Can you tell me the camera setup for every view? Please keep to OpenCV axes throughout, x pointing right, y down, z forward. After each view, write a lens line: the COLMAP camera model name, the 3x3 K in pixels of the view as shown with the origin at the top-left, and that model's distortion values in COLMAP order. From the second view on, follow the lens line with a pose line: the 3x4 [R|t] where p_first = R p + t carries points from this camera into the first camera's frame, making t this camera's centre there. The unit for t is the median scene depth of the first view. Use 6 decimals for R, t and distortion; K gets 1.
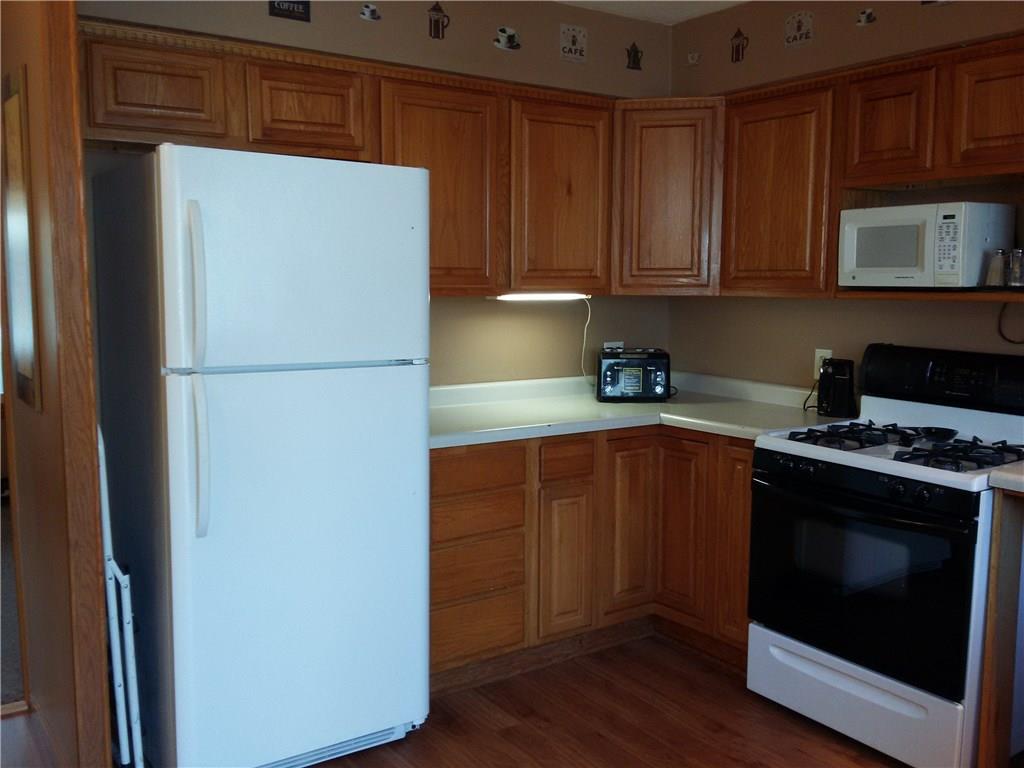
lens RADIAL K [[948.4, 0, 508.5], [0, 948.4, 380.6], [0, 0, 1]] dist [0.089944, -0.186648]
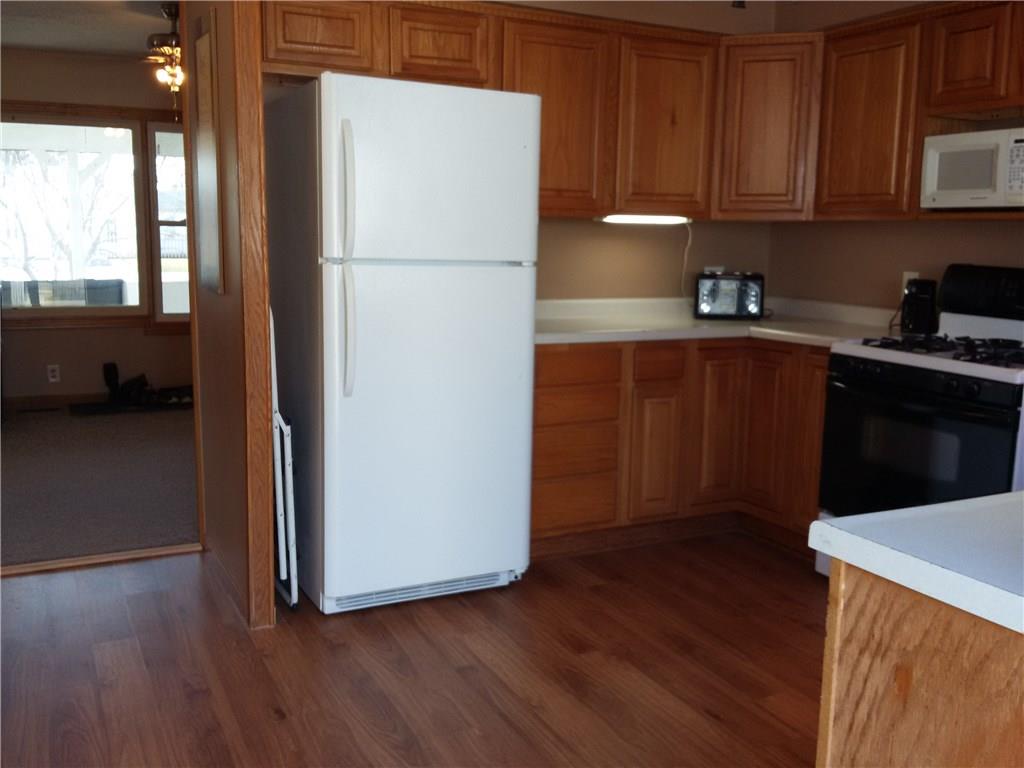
lens RADIAL K [[970.3, 0, 512.0], [0, 970.3, 384.0], [0, 0, 1]] dist [0.099806, -0.224381]
pose [[0.991011, 0.033207, -0.129591, 0.039570], [-0.027886, 0.998700, 0.042666, 0.065594], [0.130839, -0.038668, 0.990649, -0.164371]]
